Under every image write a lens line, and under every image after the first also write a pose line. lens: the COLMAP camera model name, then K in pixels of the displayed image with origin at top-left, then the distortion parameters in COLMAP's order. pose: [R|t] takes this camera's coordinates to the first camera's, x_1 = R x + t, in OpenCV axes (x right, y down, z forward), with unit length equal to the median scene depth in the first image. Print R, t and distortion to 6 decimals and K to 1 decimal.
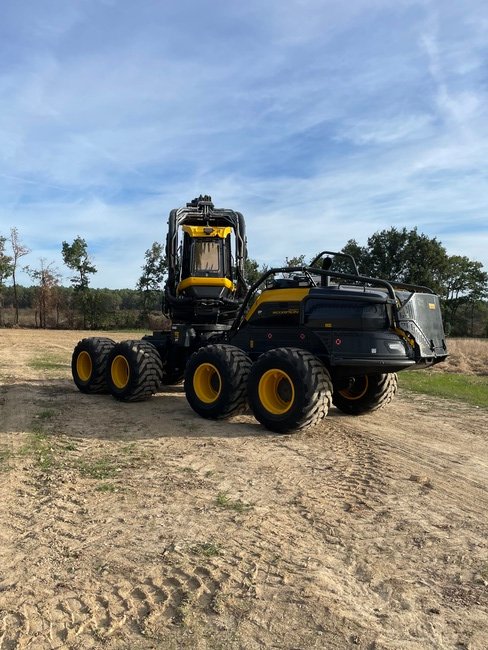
lens RADIAL K [[495.6, 0, 241.7], [0, 495.6, 326.9], [0, 0, 1]] dist [0.077658, -0.093003]
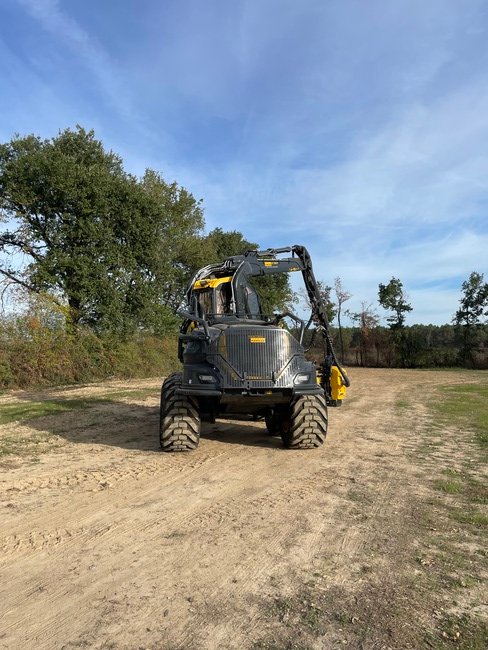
lens RADIAL K [[495.6, 0, 237.0], [0, 495.6, 327.6], [0, 0, 1]] dist [0.077658, -0.093003]
pose [[0.748167, -0.056225, -0.661124, 0.107525], [0.006184, 0.996951, -0.077786, 0.001328], [0.663482, 0.054109, 0.746233, 0.021165]]
